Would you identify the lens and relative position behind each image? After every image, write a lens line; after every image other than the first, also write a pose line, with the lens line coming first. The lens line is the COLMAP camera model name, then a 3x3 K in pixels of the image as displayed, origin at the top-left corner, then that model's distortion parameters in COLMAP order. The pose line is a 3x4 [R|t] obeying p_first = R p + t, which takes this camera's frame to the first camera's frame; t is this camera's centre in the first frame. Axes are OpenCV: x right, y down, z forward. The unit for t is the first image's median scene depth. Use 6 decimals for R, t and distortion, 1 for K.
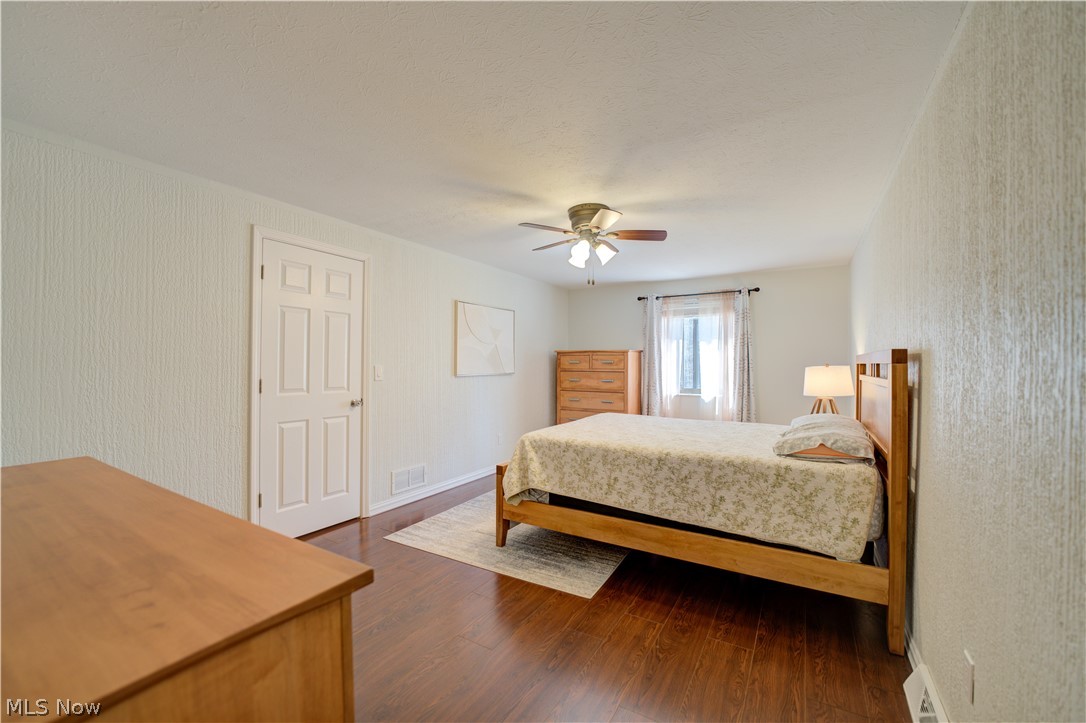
lens RADIAL K [[435.5, 0, 541.9], [0, 435.5, 363.9], [0, 0, 1]] dist [-0.032320, 0.004902]
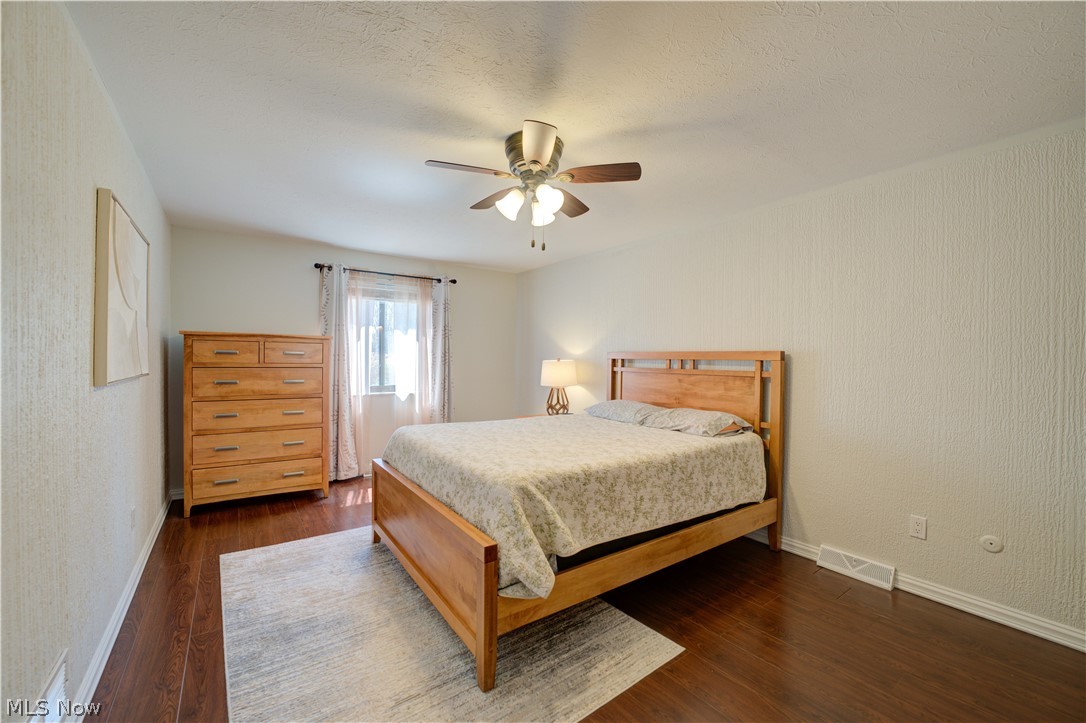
lens RADIAL K [[435.5, 0, 541.9], [0, 435.5, 363.9], [0, 0, 1]] dist [-0.032320, 0.004902]
pose [[0.400052, -0.009967, 0.916438, -0.589086], [-0.009551, 0.999841, 0.015043, -0.002235], [-0.916443, -0.014771, 0.399893, 0.753836]]
